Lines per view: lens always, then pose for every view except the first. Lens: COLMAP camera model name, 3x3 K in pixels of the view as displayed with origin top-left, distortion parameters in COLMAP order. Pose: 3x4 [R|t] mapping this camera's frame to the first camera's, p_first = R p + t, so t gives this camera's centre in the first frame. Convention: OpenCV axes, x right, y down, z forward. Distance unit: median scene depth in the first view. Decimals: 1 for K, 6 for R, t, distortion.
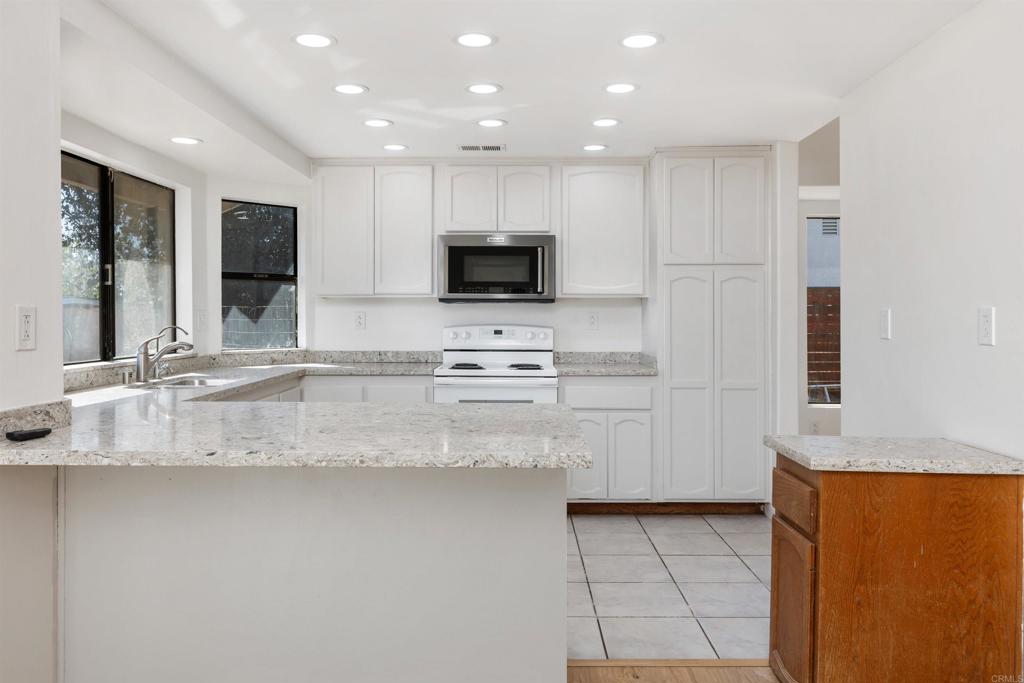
lens RADIAL K [[764.8, 0, 513.0], [0, 764.8, 317.6], [0, 0, 1]] dist [0.001217, 0.000941]
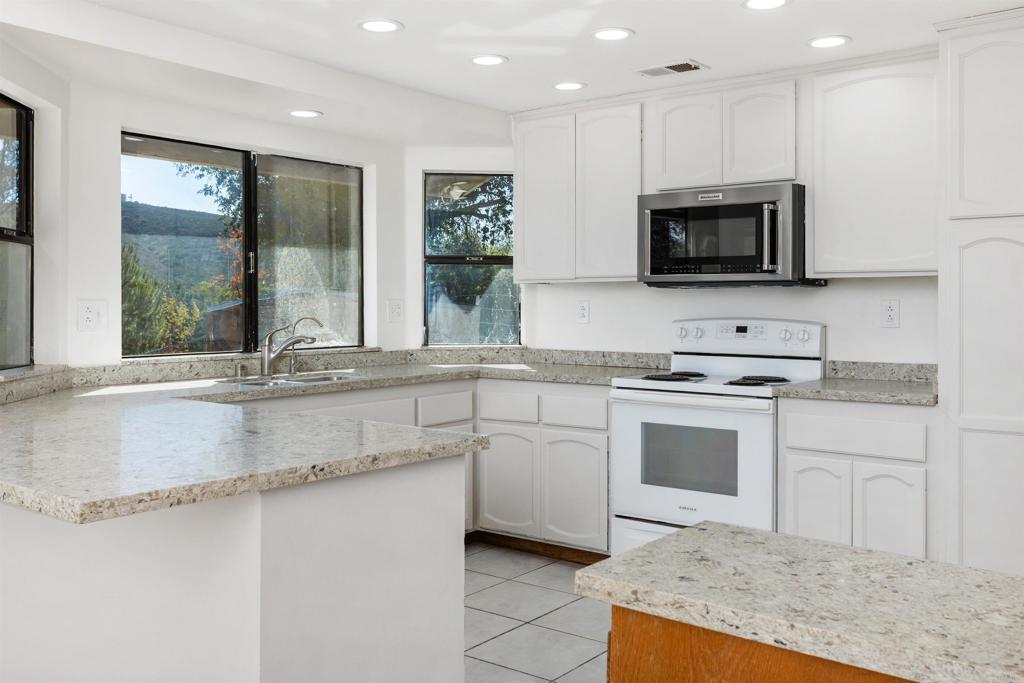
lens RADIAL K [[931.4, 0, 510.9], [0, 931.4, 307.5], [0, 0, 1]] dist [-0.010383, -0.004282]
pose [[0.791248, 0.001400, -0.611494, 0.354119], [-0.001987, 0.999998, -0.000282, -0.000140], [0.611492, 0.001438, 0.791249, 0.216759]]
